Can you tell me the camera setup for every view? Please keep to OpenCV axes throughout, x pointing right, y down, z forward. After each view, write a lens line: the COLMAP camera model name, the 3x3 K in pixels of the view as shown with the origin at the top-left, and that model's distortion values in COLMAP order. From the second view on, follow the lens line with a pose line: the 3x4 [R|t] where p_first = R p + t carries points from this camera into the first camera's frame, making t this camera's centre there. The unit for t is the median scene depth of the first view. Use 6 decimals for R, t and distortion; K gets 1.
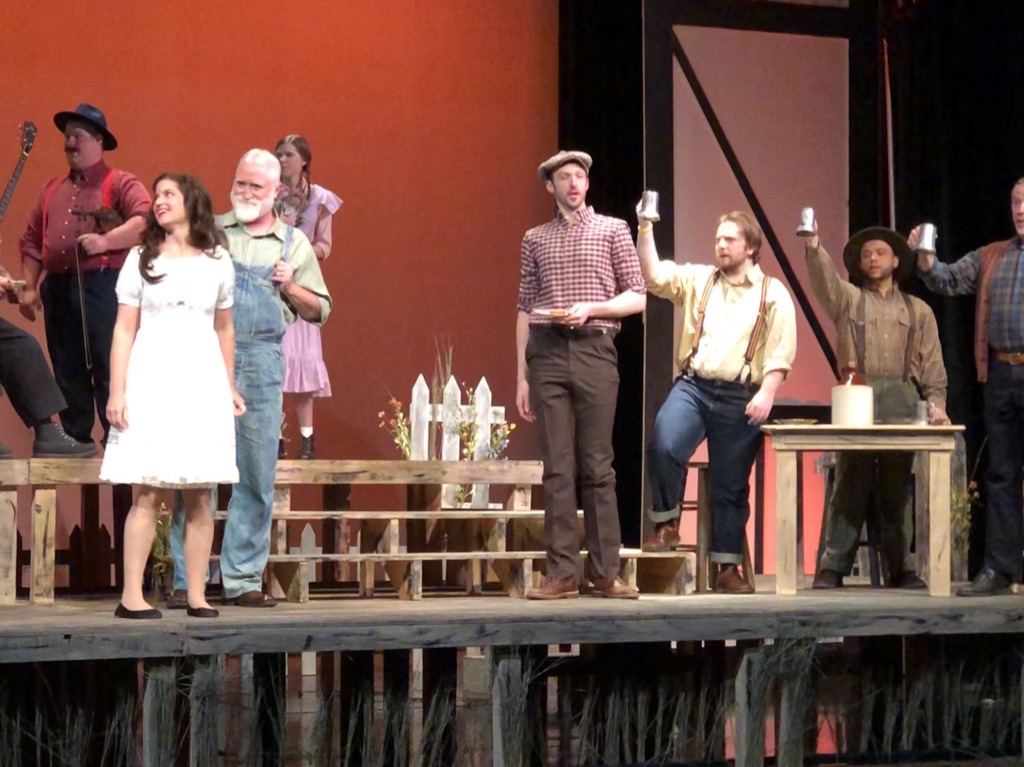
lens RADIAL K [[2620.1, 0, 508.3], [0, 2620.1, 364.2], [0, 0, 1]] dist [0.050906, 0.000000]
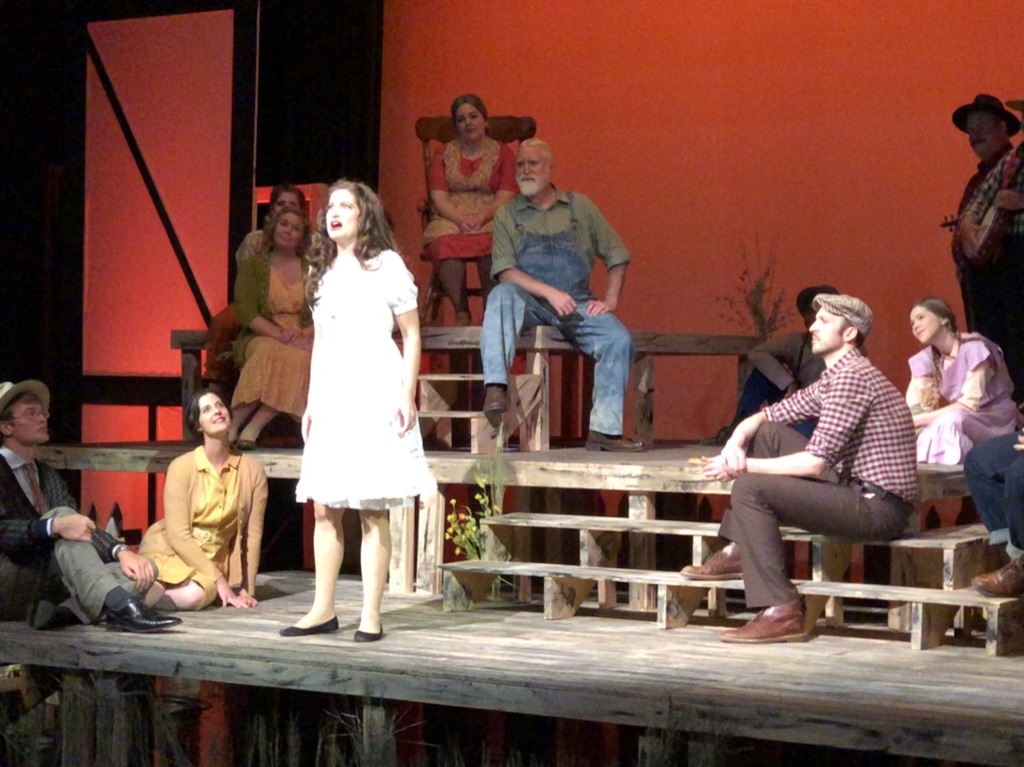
lens RADIAL K [[2211.2, 0, 517.7], [0, 2211.2, 359.3], [0, 0, 1]] dist [0.095220, 0.000000]
pose [[0.536588, -0.001631, -0.843843, 0.586664], [0.029317, 0.999430, 0.016711, -0.016570], [0.843335, -0.033706, 0.536330, 0.563789]]
